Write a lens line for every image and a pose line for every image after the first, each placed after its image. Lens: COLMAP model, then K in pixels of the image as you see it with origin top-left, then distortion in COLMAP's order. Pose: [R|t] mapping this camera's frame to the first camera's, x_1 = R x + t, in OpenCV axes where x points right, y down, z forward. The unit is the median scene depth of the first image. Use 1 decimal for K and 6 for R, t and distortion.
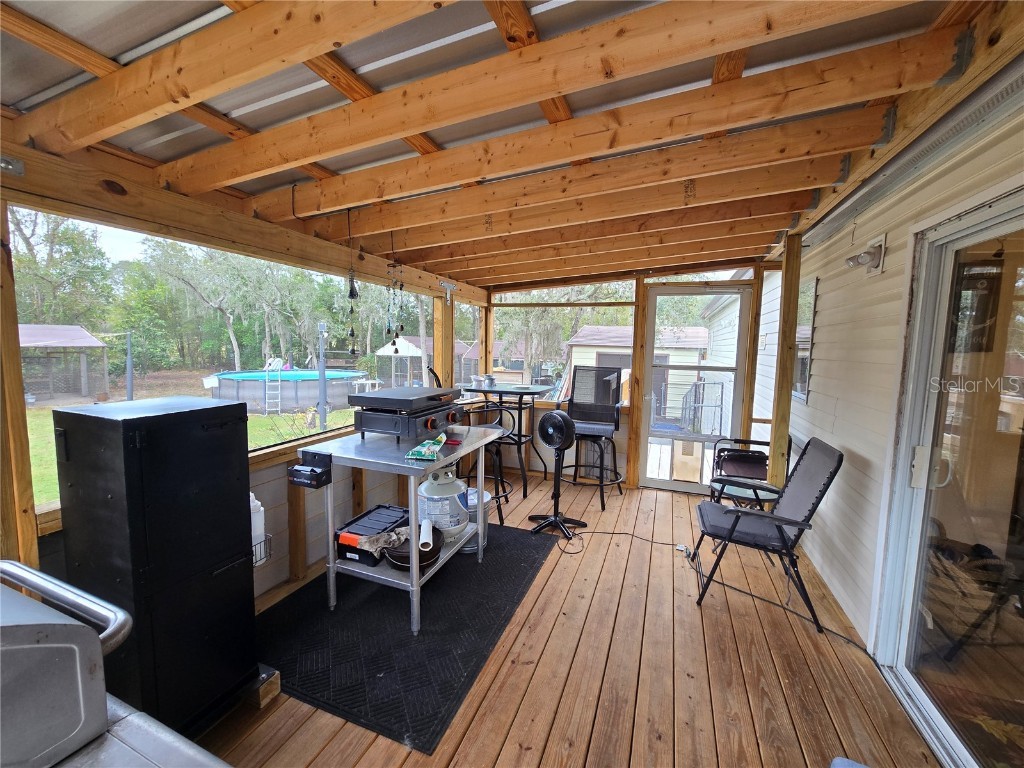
lens RADIAL K [[411.3, 0, 512.2], [0, 411.3, 382.6], [0, 0, 1]] dist [0.001466, -0.000025]
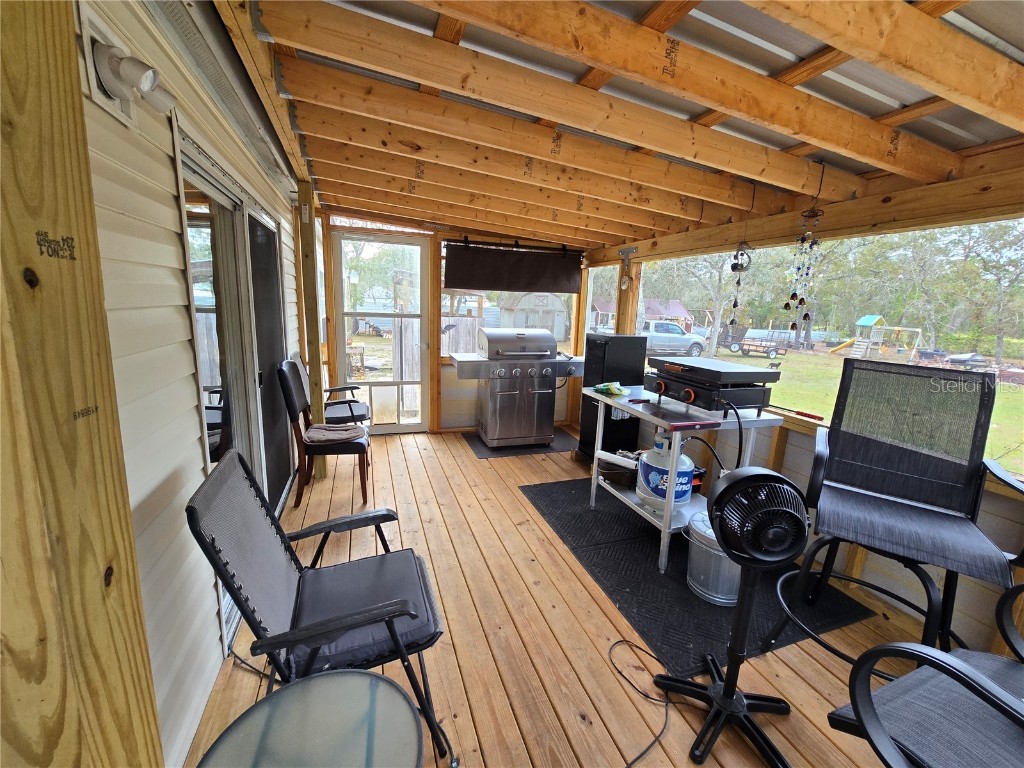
lens RADIAL K [[411.3, 0, 511.3], [0, 411.3, 377.9], [0, 0, 1]] dist [0.001466, -0.000025]
pose [[-0.756800, 0.076574, -0.649146, 0.671153], [-0.107081, 0.965173, 0.238692, -0.111125], [0.644816, 0.250154, -0.722243, 1.321671]]
